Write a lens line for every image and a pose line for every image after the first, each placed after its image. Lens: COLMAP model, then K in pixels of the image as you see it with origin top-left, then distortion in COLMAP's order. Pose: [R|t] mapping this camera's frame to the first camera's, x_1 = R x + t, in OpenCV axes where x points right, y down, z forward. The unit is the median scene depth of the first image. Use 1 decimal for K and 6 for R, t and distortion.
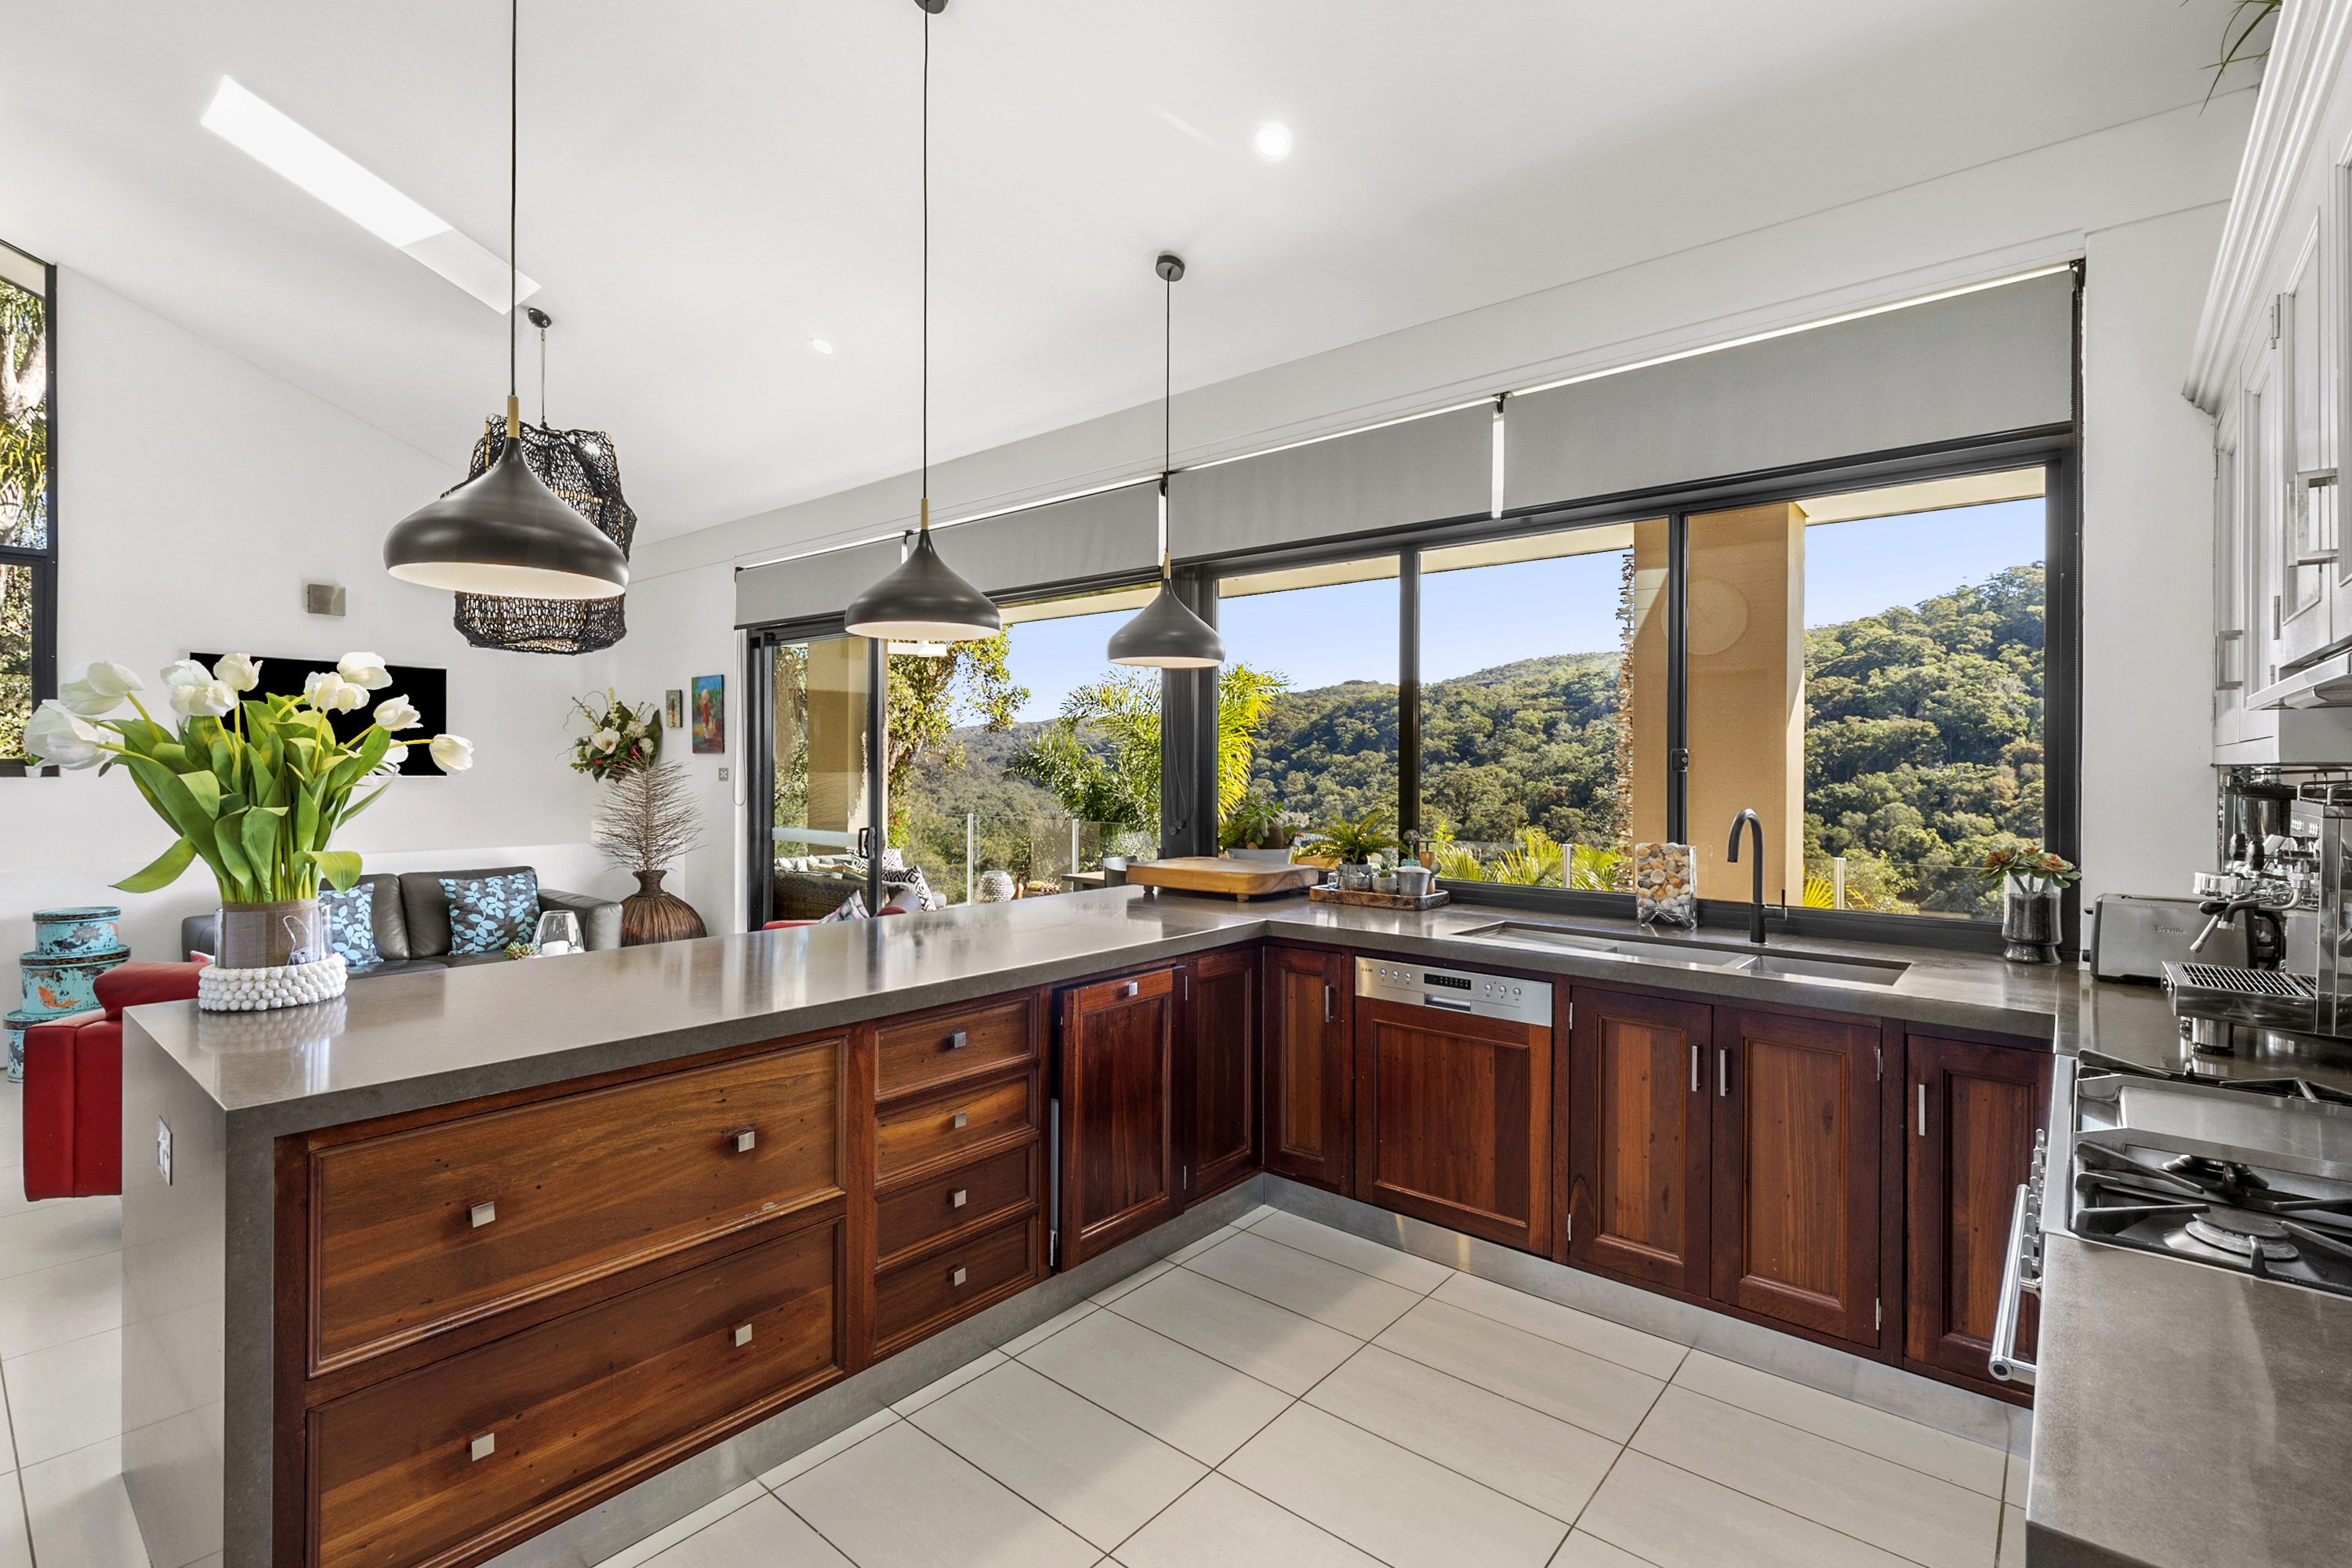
lens RADIAL K [[1058.9, 0, 1174.4], [0, 1058.9, 763.1], [0, 0, 1]] dist [-0.002157, -0.000439]
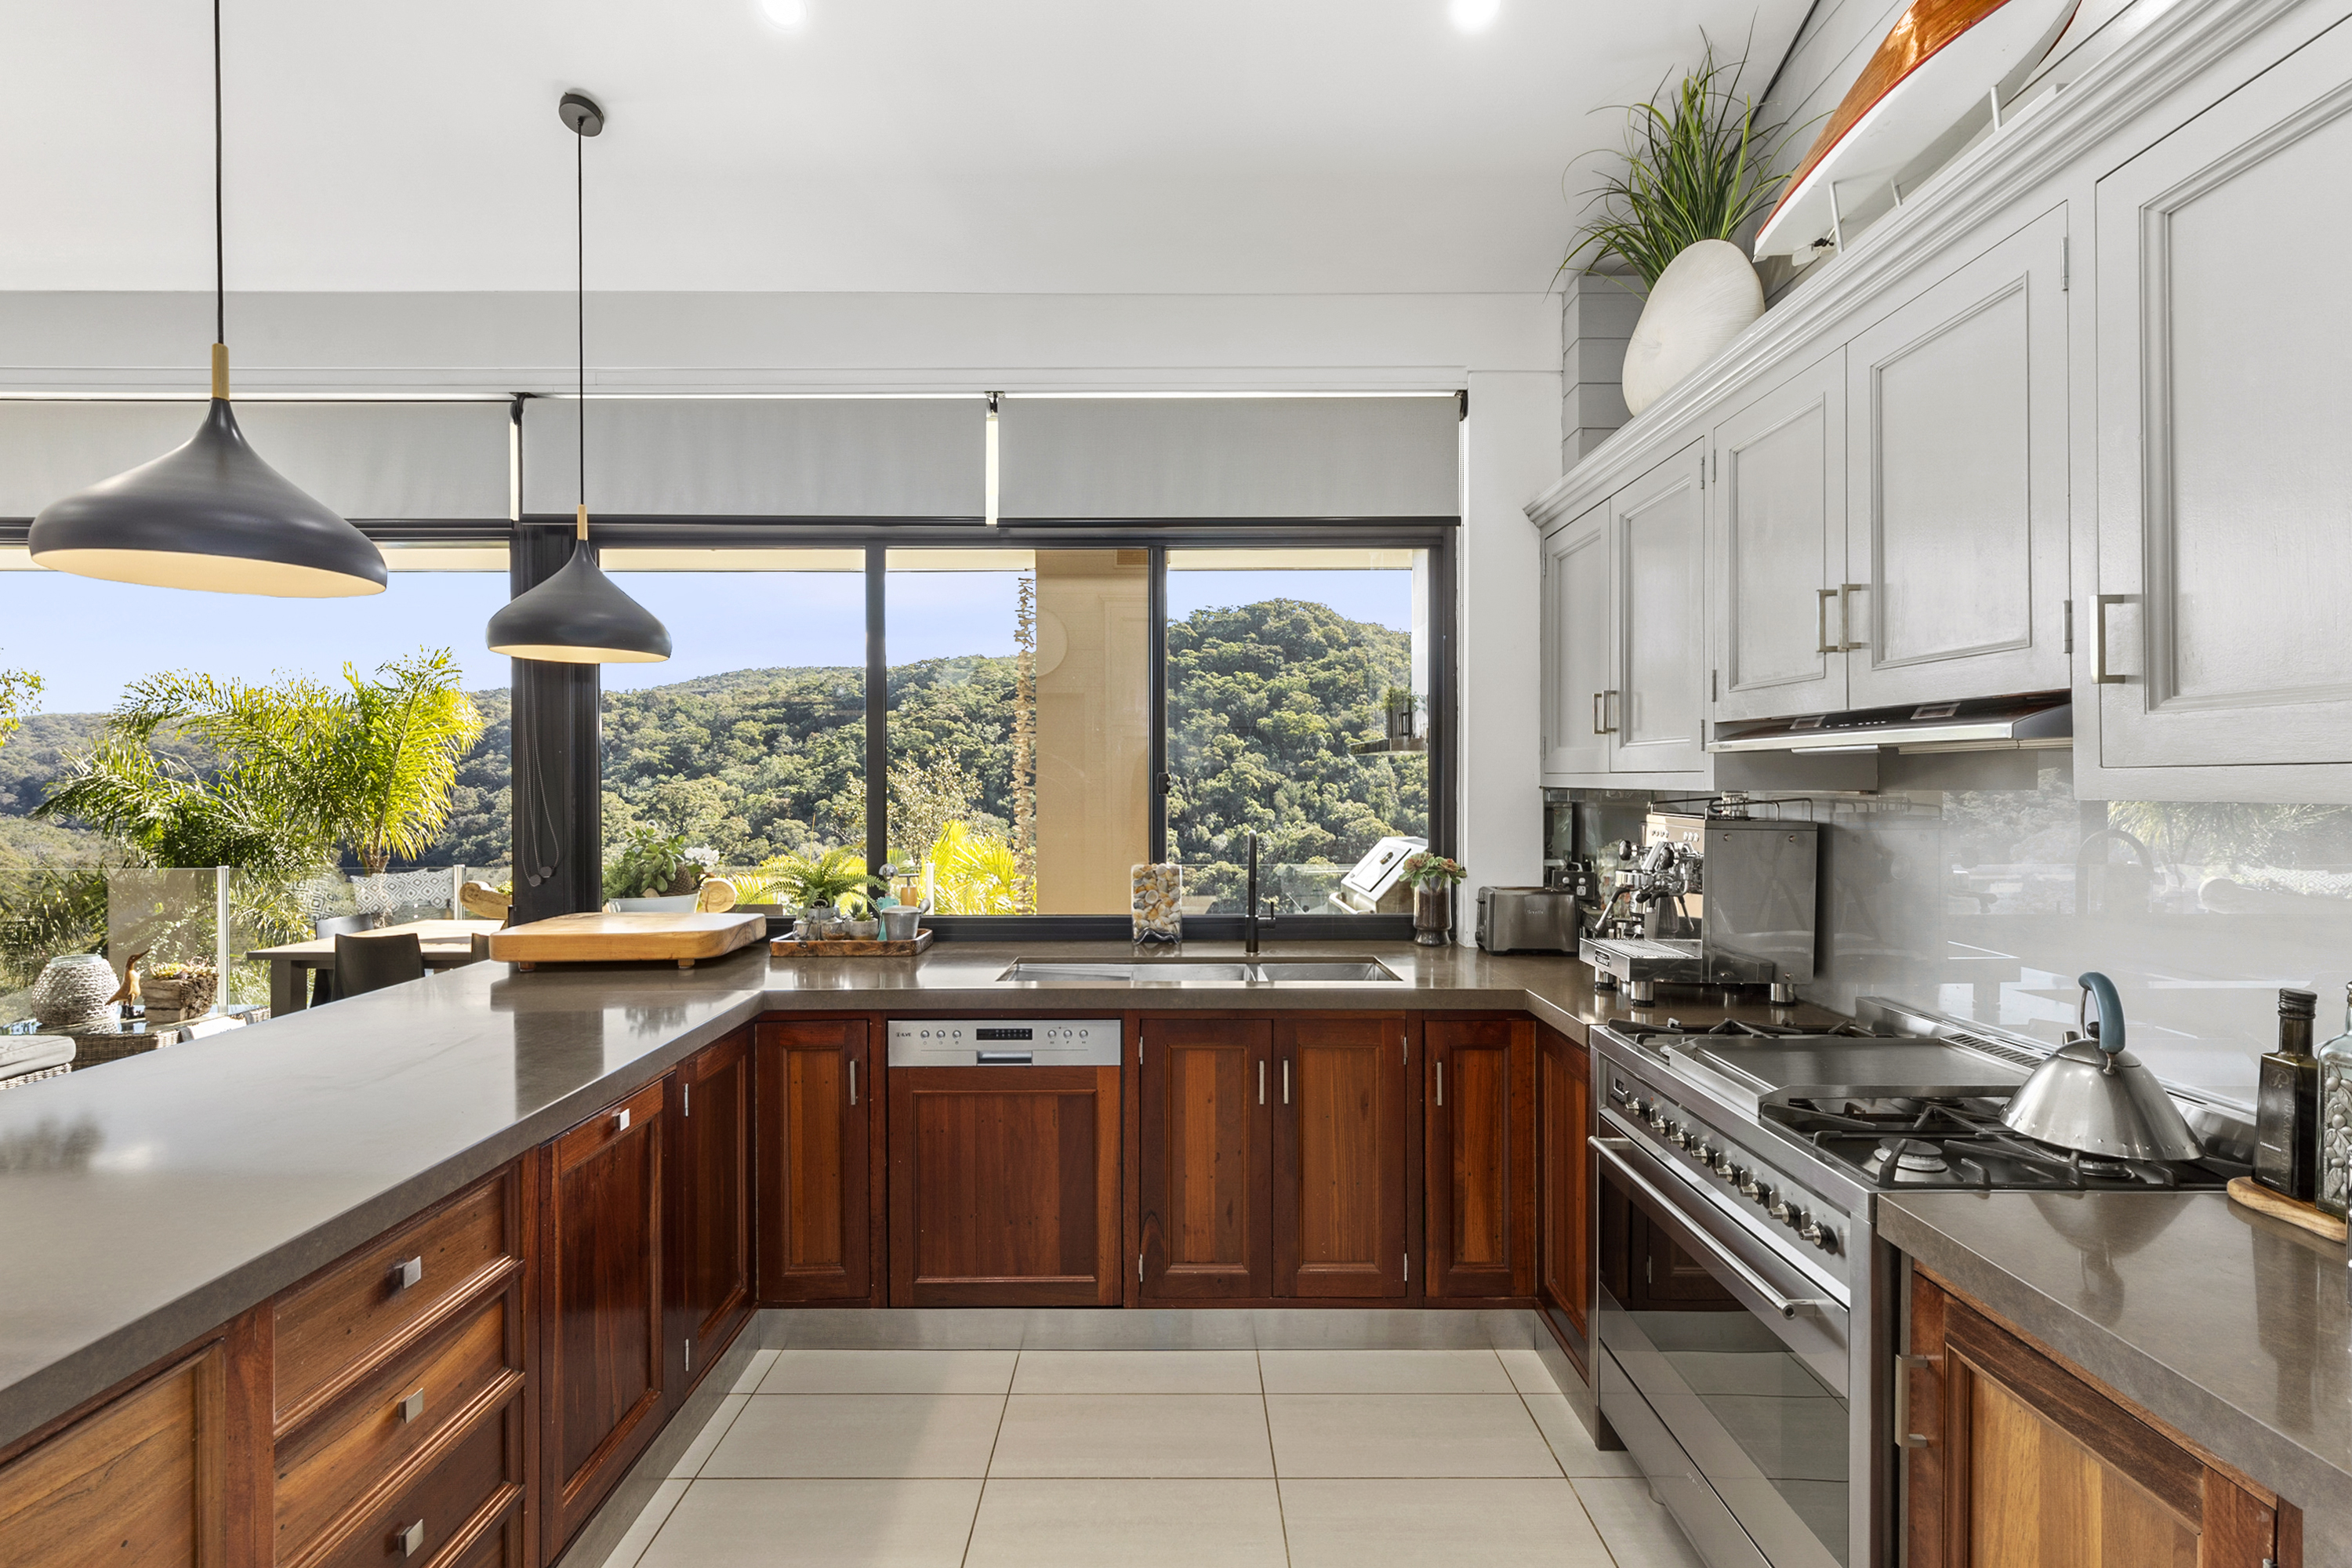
lens RADIAL K [[1059.4, 0, 1167.3], [0, 1059.4, 781.1], [0, 0, 1]] dist [0.001596, -0.000329]
pose [[0.762694, -0.008552, 0.646703, -0.166470], [0.004760, 0.999960, 0.007611, -0.011259], [-0.646742, -0.002727, 0.762704, 0.172973]]
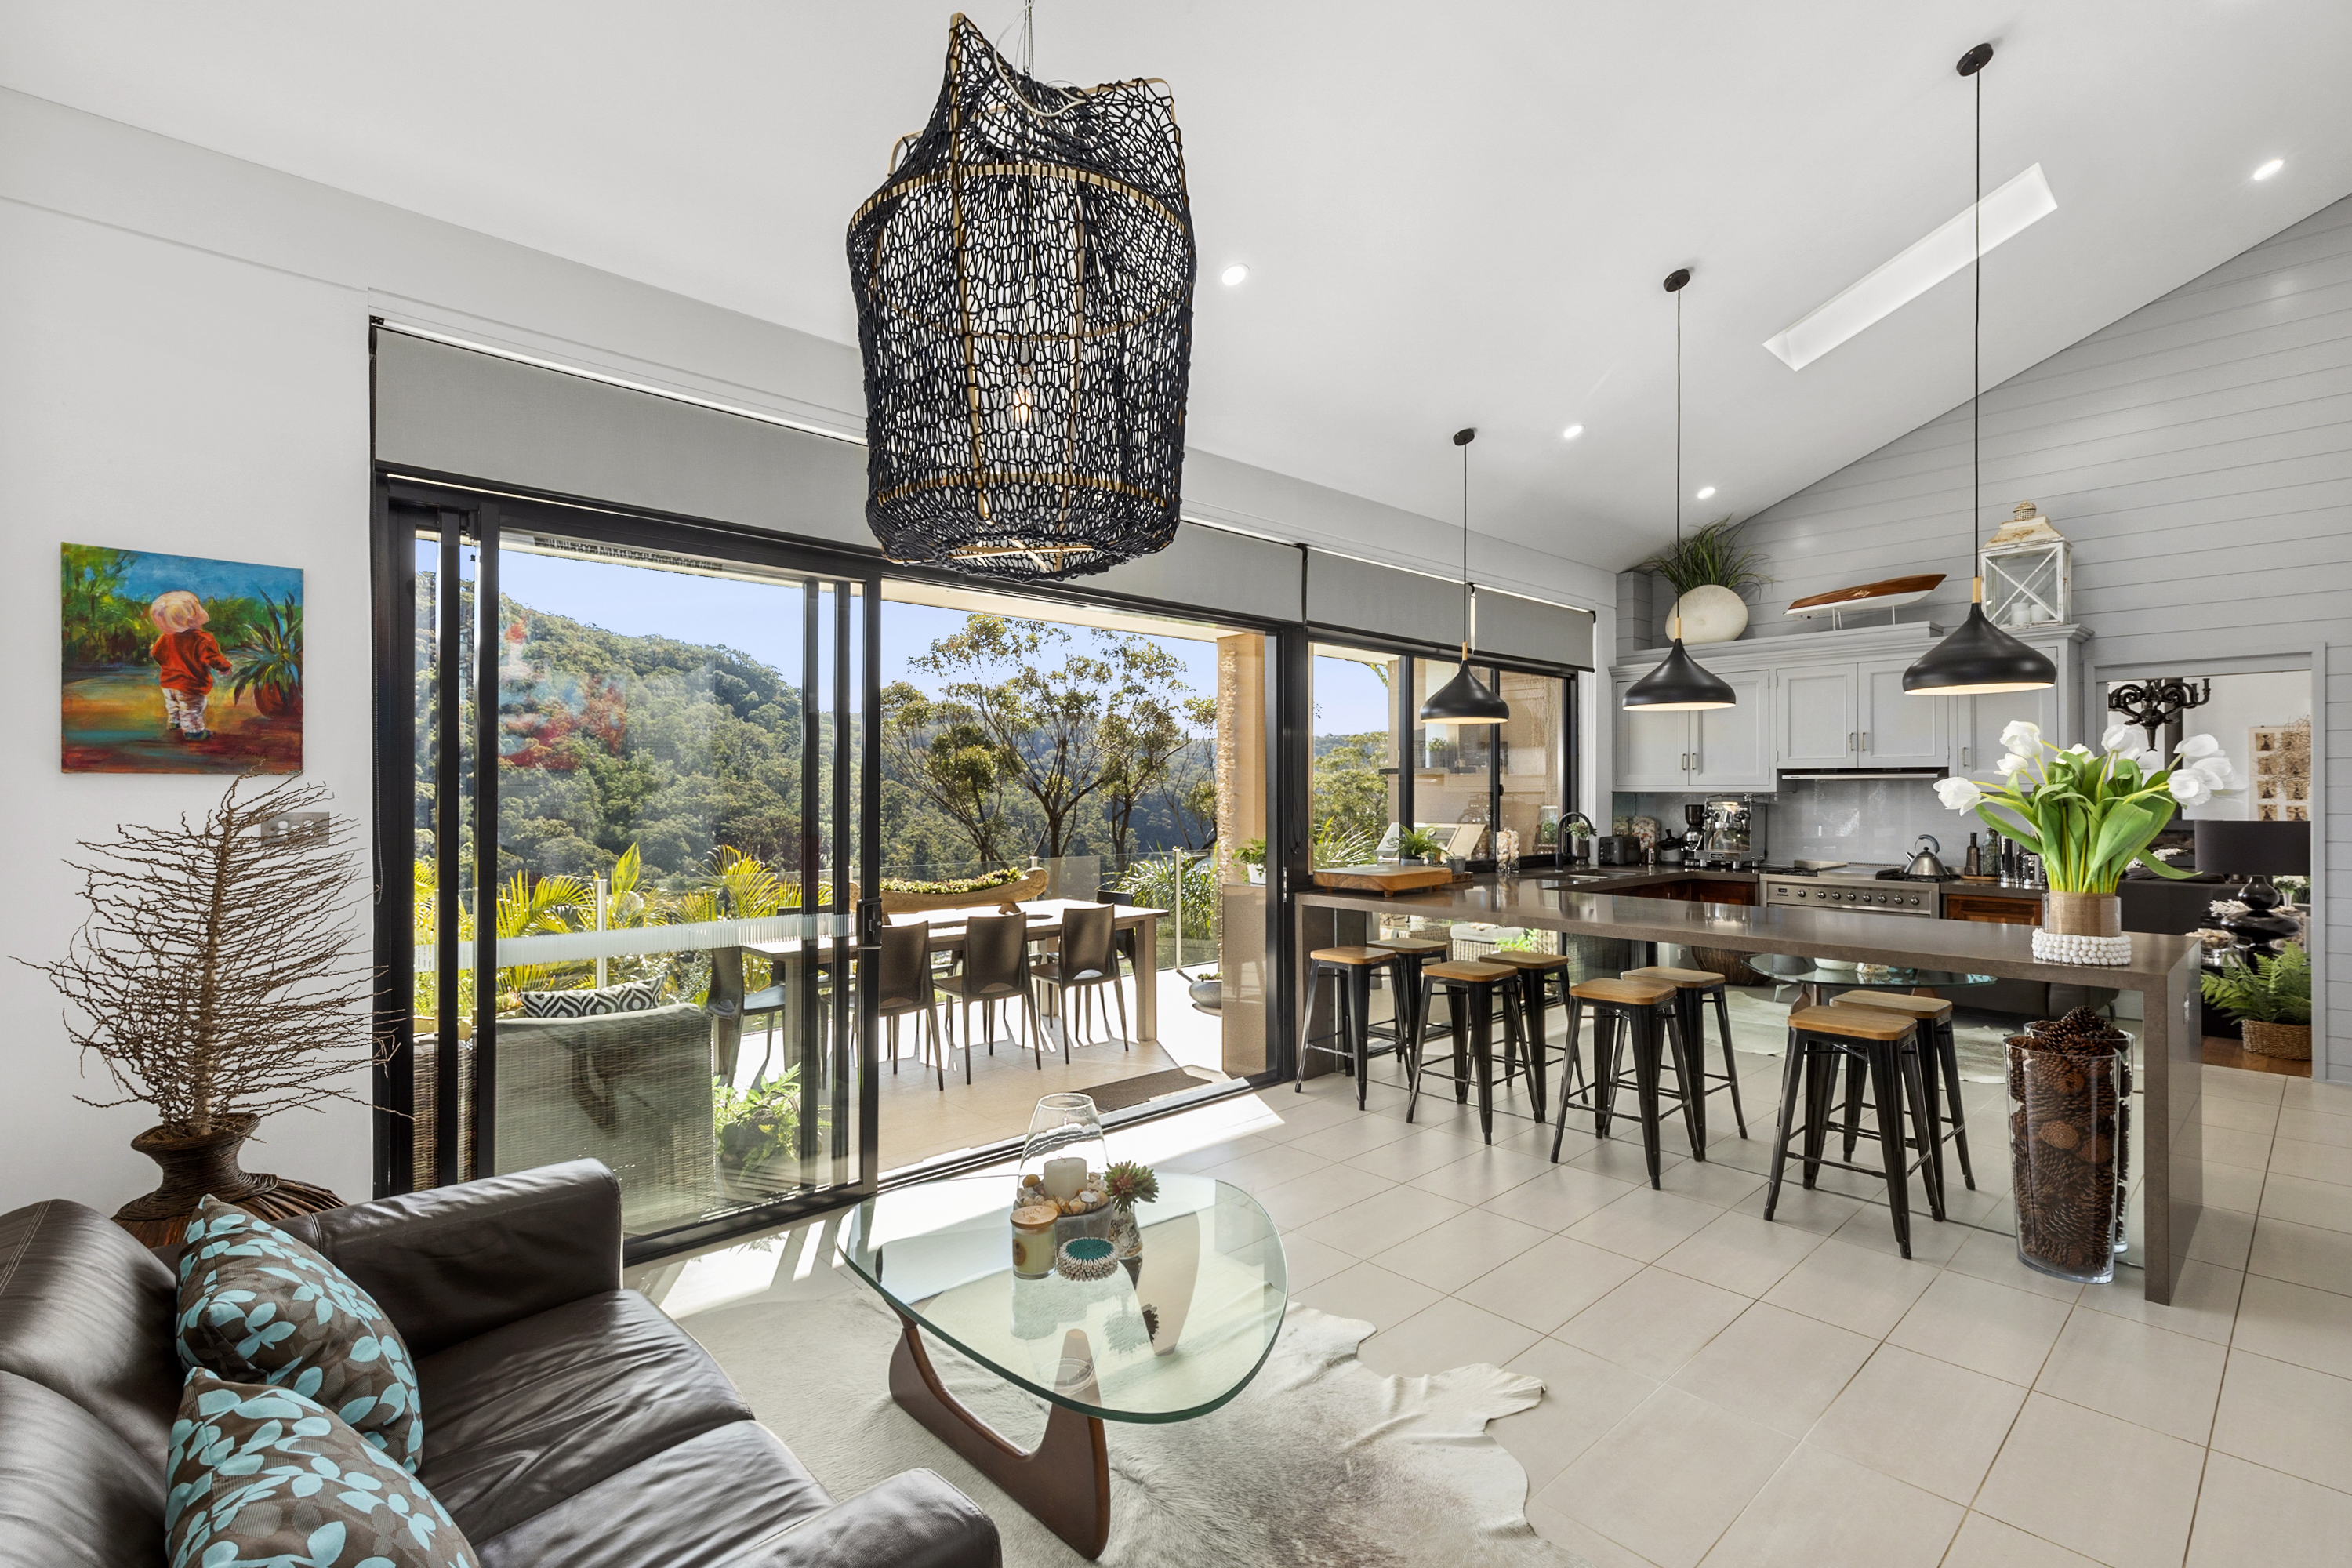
lens RADIAL K [[1075.9, 0, 1169.5], [0, 1075.9, 793.6], [0, 0, 1]] dist [-0.000286, -0.000367]
pose [[0.126855, -0.007672, 0.991892, -1.397184], [-0.000870, 0.999969, 0.007845, -0.010971], [-0.991921, -0.001858, 0.126844, 1.159631]]
